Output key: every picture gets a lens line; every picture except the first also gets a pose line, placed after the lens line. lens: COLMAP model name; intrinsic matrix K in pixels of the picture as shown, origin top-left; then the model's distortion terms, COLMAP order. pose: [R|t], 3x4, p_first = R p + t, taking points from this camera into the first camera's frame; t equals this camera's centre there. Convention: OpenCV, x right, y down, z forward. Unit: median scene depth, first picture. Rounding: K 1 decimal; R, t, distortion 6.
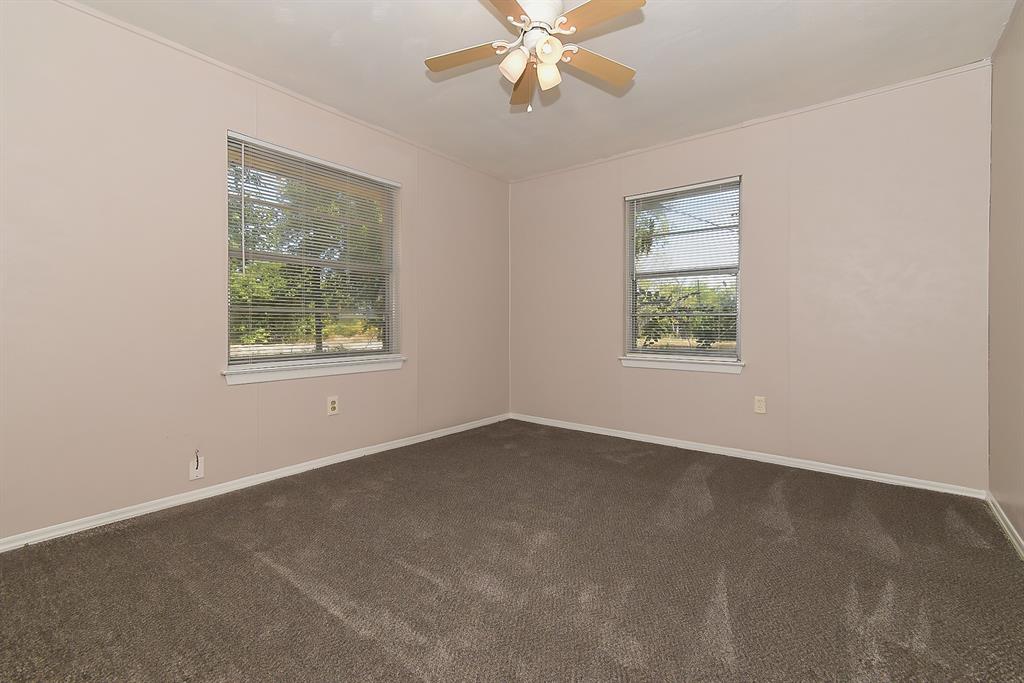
lens RADIAL K [[457.5, 0, 518.3], [0, 457.5, 342.9], [0, 0, 1]] dist [0.024561, -0.005019]
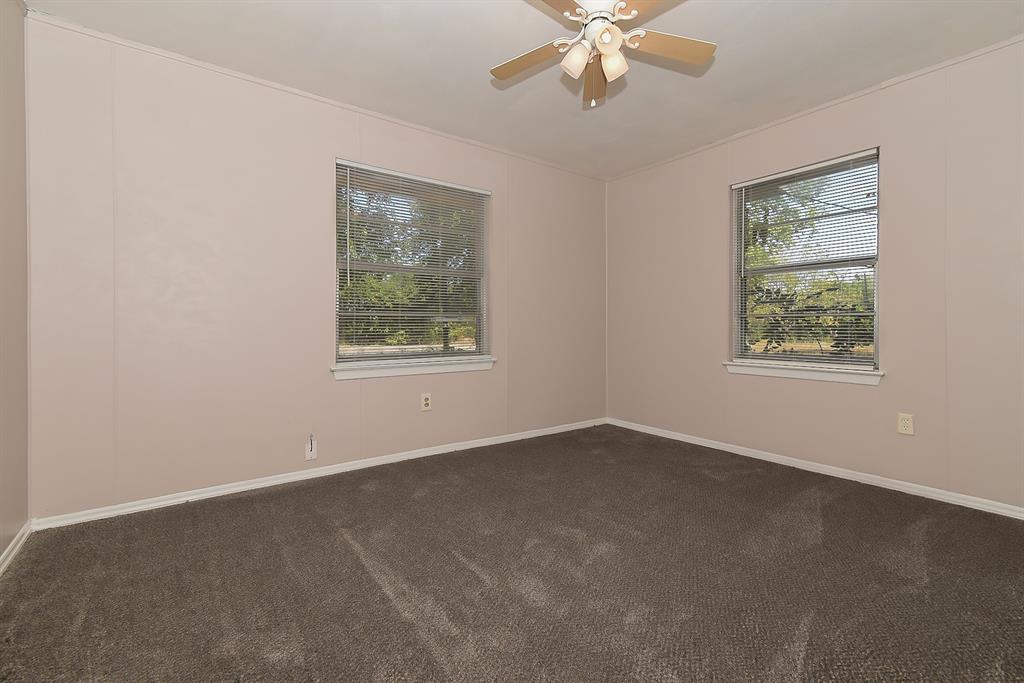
lens RADIAL K [[457.5, 0, 514.7], [0, 457.5, 343.1], [0, 0, 1]] dist [0.024561, -0.005019]
pose [[0.963160, 0.007418, -0.268826, 0.109540], [-0.008953, 0.999950, -0.004483, 0.001201], [0.268780, 0.006725, 0.963178, 0.022222]]
